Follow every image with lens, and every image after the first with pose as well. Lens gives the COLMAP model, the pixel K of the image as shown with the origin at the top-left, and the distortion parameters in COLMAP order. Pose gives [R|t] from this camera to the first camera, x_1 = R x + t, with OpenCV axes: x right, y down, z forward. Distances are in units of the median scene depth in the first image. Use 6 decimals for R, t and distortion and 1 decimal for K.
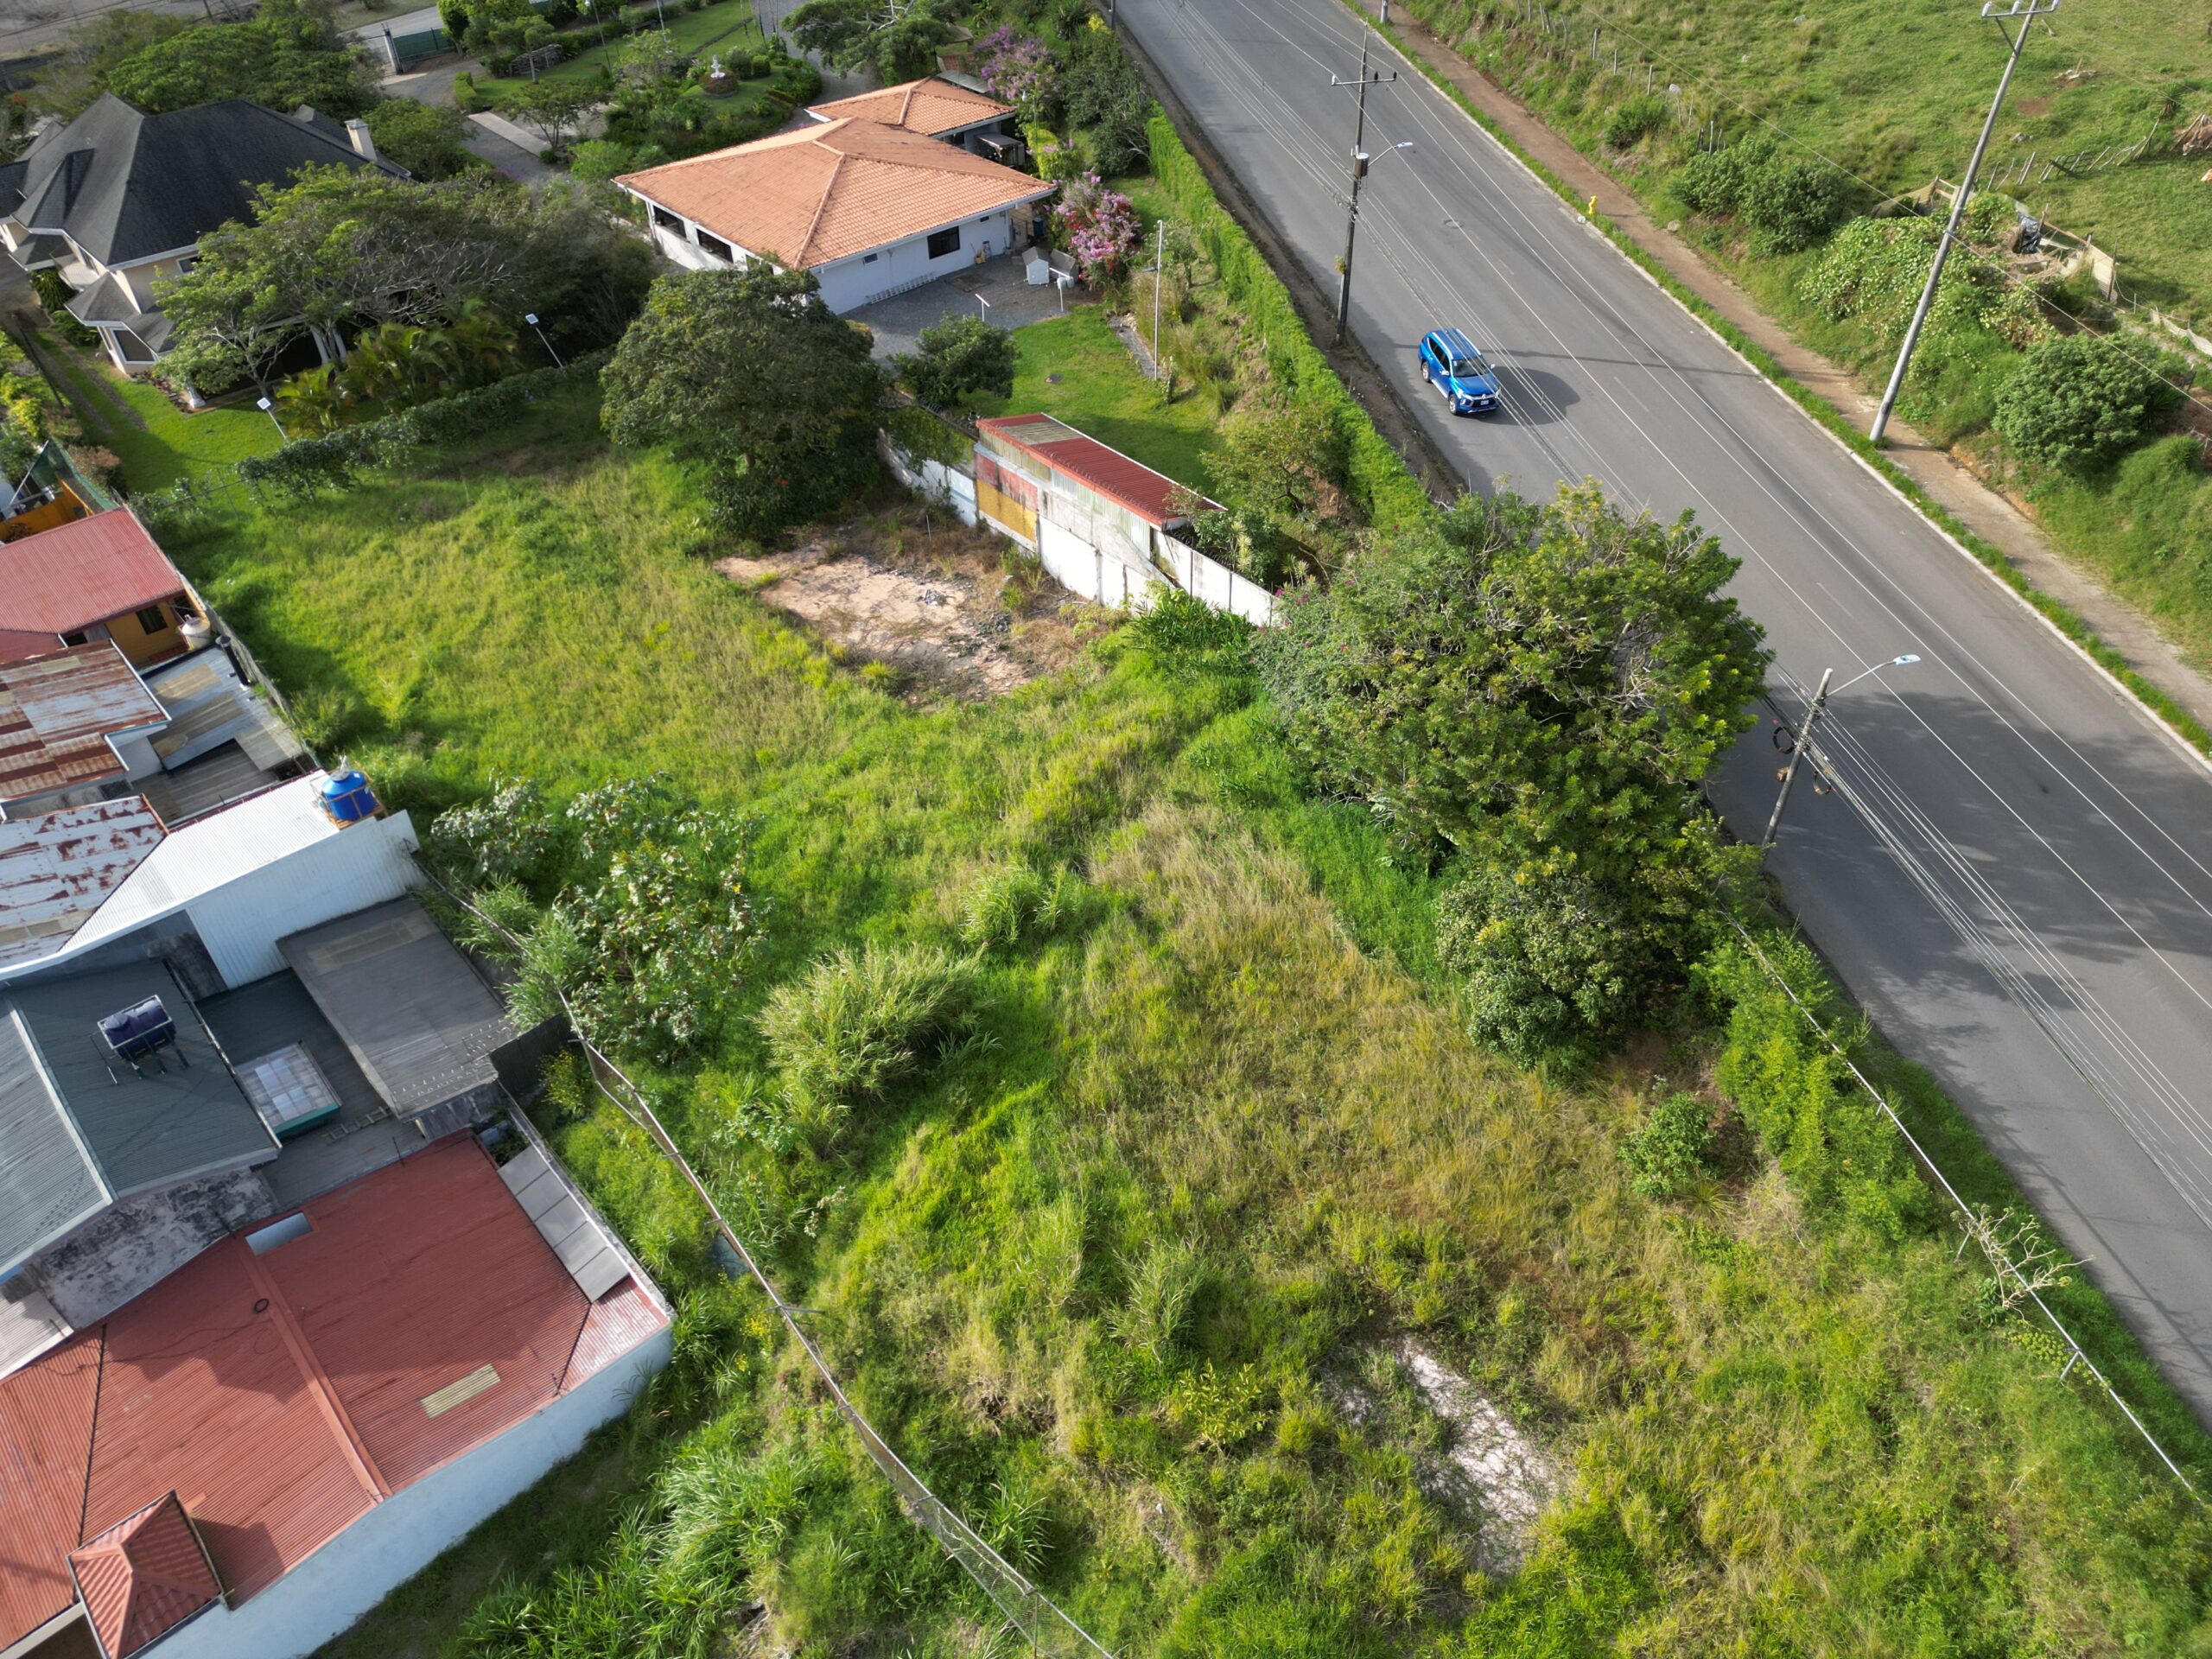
lens RADIAL K [[1541.9, 0, 1106.0], [0, 1541.9, 829.5], [0, 0, 1]] dist [0.085340, -0.086669]
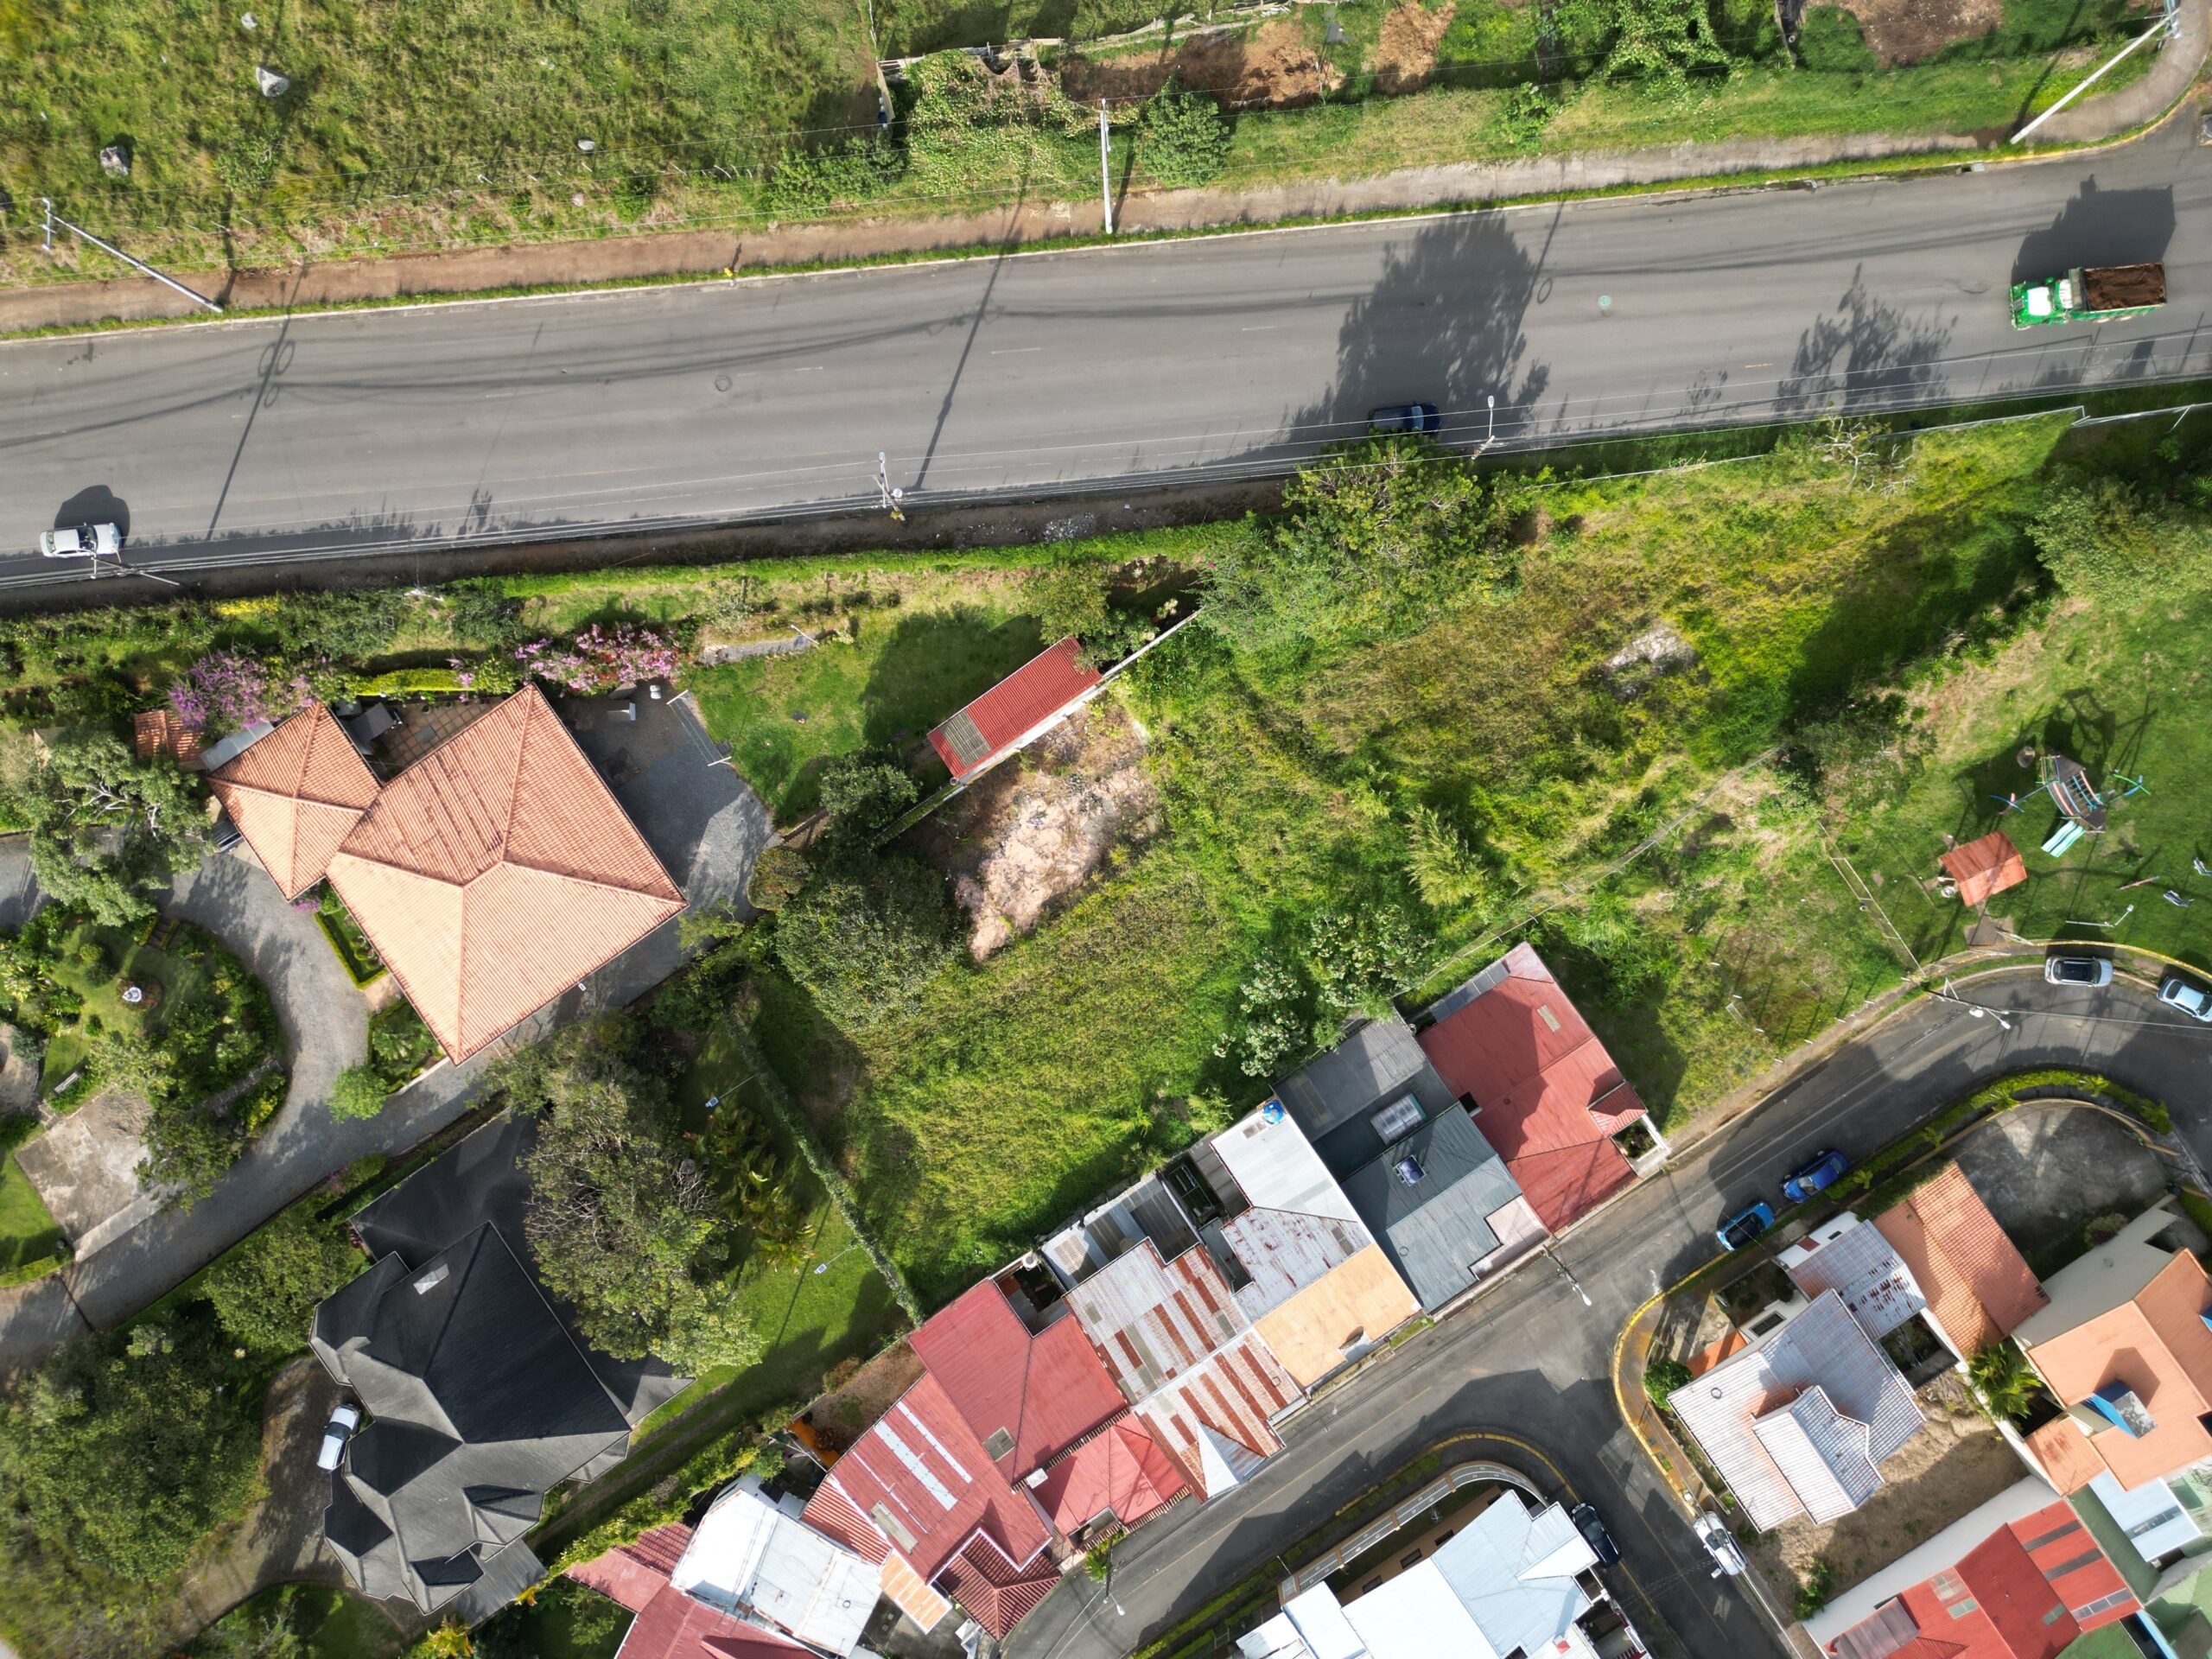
lens RADIAL K [[1544.7, 0, 1100.4], [0, 1544.7, 812.4], [0, 0, 1]] dist [0.050271, -0.032631]
pose [[0.126055, -0.991957, 0.011499, -0.128785], [0.682803, 0.095165, 0.724378, -1.402517], [-0.719646, -0.083460, 0.689307, -0.153543]]
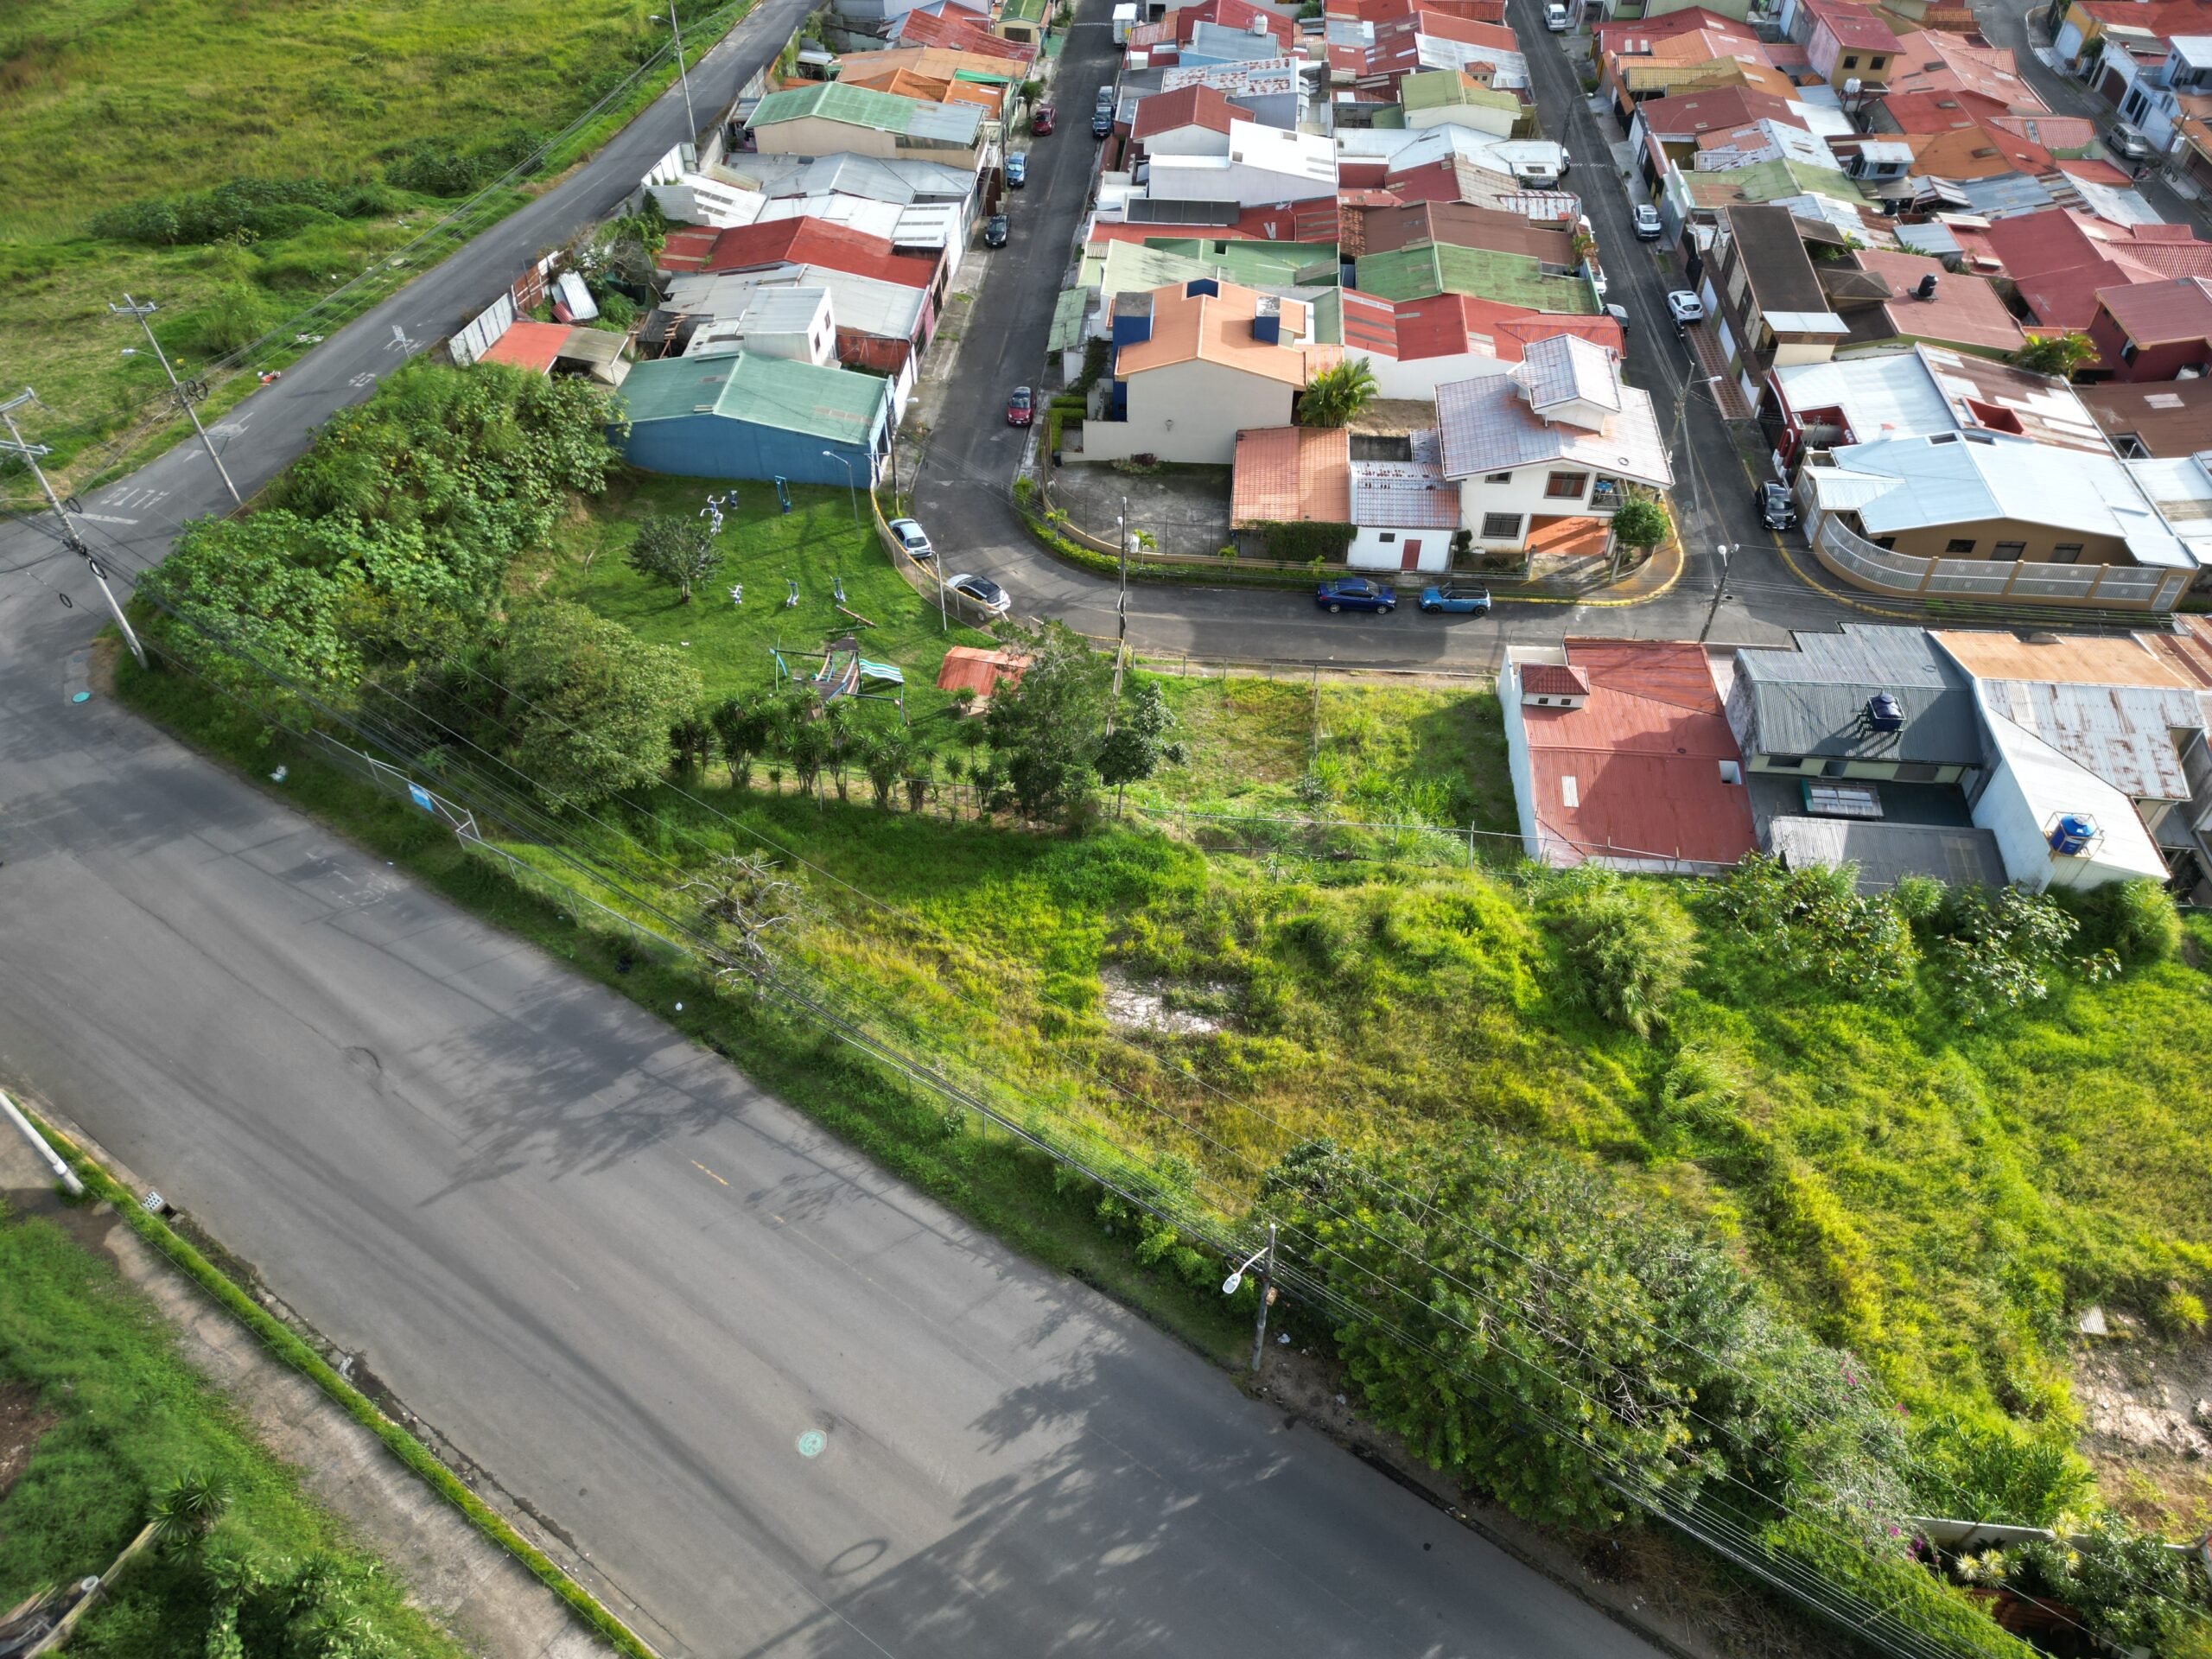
lens RADIAL K [[1541.9, 0, 1107.8], [0, 1541.9, 834.4], [0, 0, 1]] dist [0.078144, -0.079917]
pose [[-0.729398, 0.495509, -0.471645, 0.601856], [-0.444623, 0.180580, 0.877326, -0.684286], [0.519893, 0.849624, 0.088600, 0.399138]]
